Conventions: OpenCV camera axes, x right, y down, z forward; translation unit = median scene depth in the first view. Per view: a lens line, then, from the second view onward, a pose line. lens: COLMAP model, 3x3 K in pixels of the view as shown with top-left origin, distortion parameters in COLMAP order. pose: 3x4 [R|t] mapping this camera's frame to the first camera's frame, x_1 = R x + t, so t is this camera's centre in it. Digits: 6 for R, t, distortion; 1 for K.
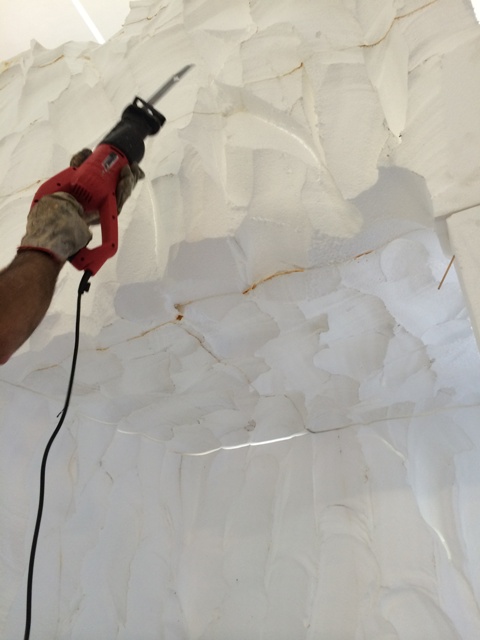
lens RADIAL K [[551.5, 0, 239.5], [0, 551.5, 320.1], [0, 0, 1]] dist [0.094874, -0.115791]
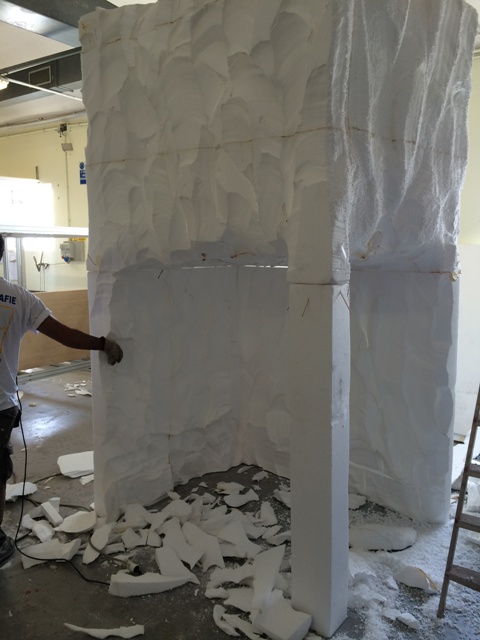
lens RADIAL K [[551.5, 0, 240.1], [0, 551.5, 319.7], [0, 0, 1]] dist [0.094874, -0.115791]
pose [[0.972612, 0.053667, -0.226152, 0.500439], [0.087244, 0.817546, 0.569217, -0.997645], [0.215438, -0.573358, 0.790473, -0.679472]]
